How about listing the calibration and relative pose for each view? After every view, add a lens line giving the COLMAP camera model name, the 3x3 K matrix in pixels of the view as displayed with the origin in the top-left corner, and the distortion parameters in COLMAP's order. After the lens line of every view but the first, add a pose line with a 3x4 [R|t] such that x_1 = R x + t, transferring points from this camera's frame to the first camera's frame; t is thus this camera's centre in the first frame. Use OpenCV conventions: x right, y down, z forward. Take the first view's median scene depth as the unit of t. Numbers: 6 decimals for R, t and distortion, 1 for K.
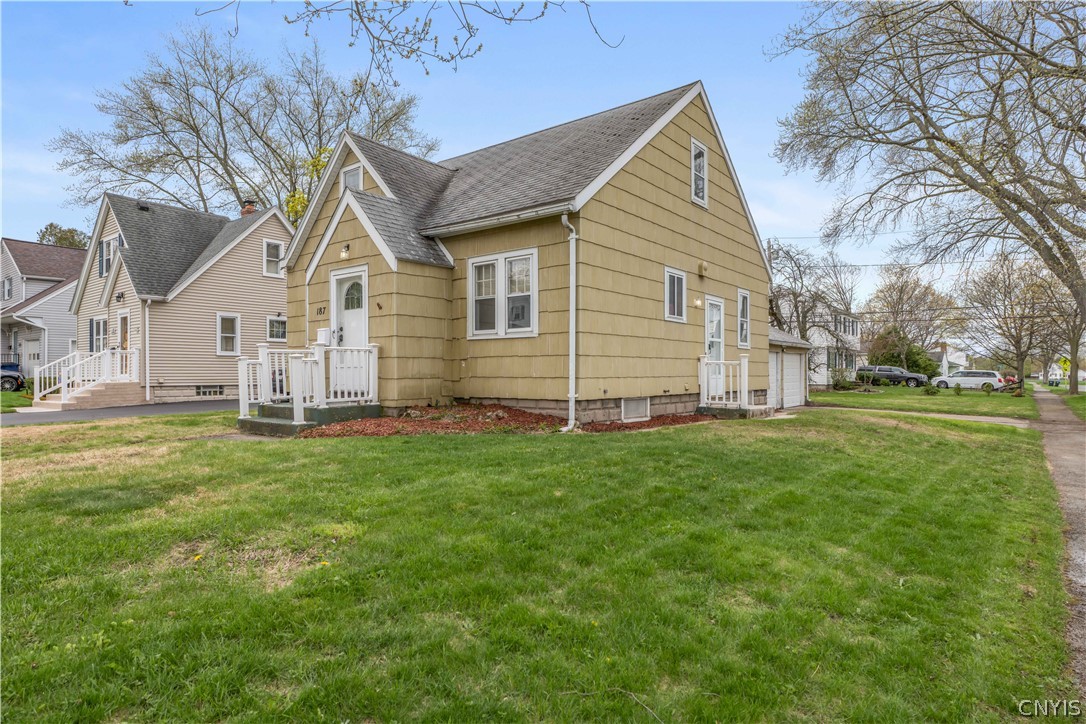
lens RADIAL K [[611.5, 0, 543.0], [0, 611.5, 362.0], [0, 0, 1]] dist [-0.000441, 0.000044]
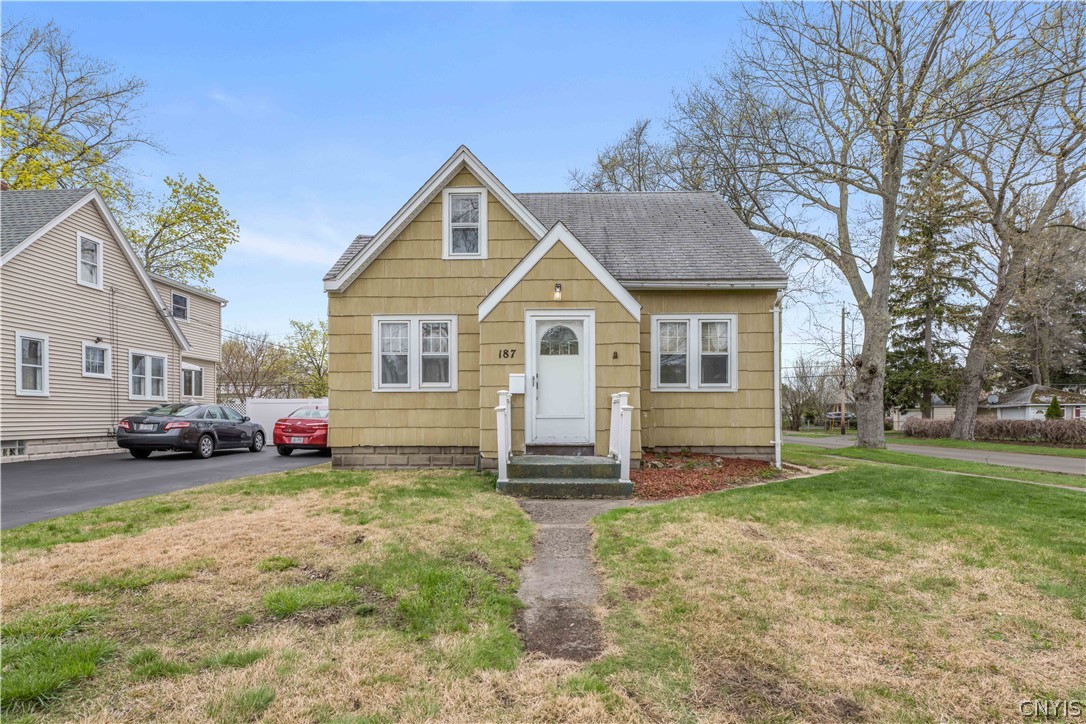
lens RADIAL K [[545.4, 0, 542.8], [0, 545.4, 417.8], [0, 0, 1]] dist [-0.002351, -0.000395]
pose [[0.802411, -0.001693, 0.596769, -0.838611], [-0.010975, 0.999785, 0.017593, -0.005987], [-0.596670, -0.020666, 0.802220, 0.357964]]
